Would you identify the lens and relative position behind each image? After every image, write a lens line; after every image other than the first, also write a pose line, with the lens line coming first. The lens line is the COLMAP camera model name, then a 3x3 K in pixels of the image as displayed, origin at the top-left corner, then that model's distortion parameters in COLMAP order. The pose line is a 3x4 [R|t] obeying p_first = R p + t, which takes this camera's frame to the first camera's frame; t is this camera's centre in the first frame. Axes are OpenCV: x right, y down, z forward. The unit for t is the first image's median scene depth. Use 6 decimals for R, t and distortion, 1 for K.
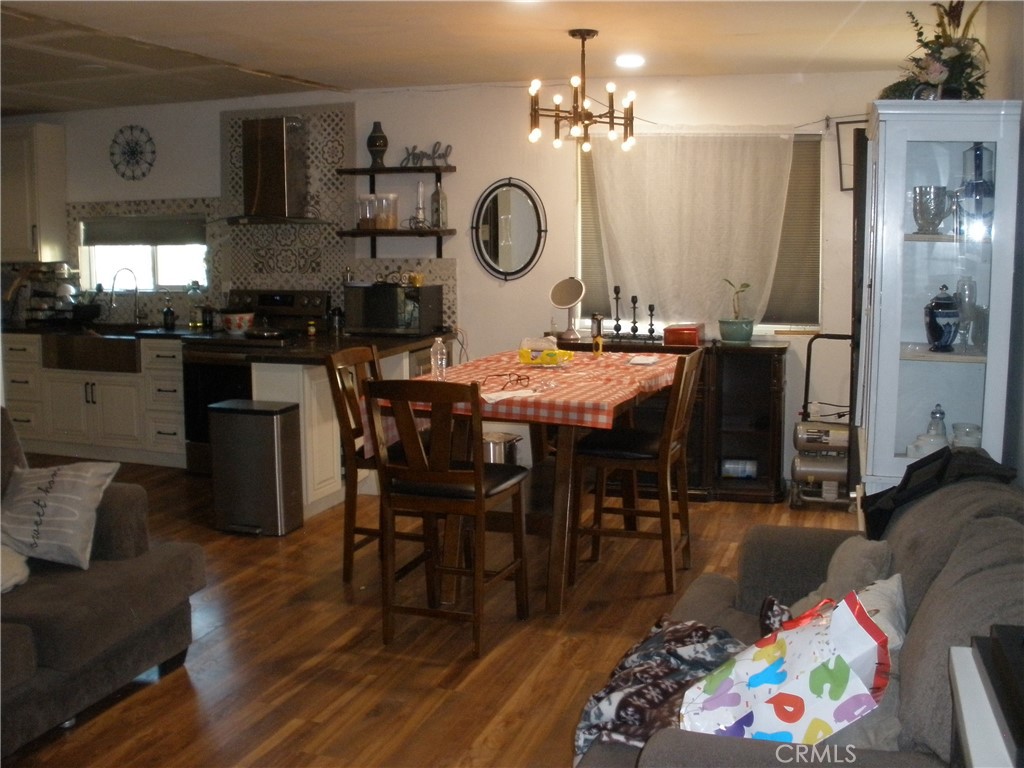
lens RADIAL K [[1101.4, 0, 512.0], [0, 1101.4, 384.0], [0, 0, 1]] dist [-0.295869, 0.326495]
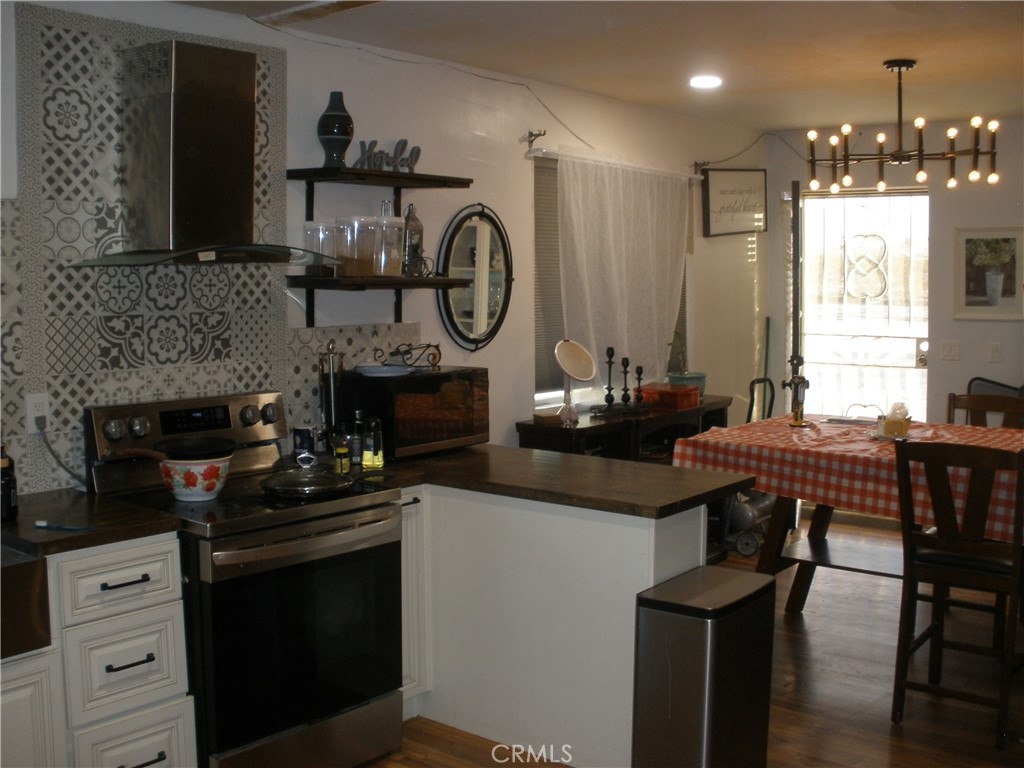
lens RADIAL K [[1101.4, 0, 512.0], [0, 1101.4, 384.0], [0, 0, 1]] dist [-0.295869, 0.326495]
pose [[0.361449, -0.087516, 0.928276, -0.605620], [0.128552, 0.990755, 0.043351, -0.094249], [-0.923488, 0.103663, 0.369357, 0.675397]]
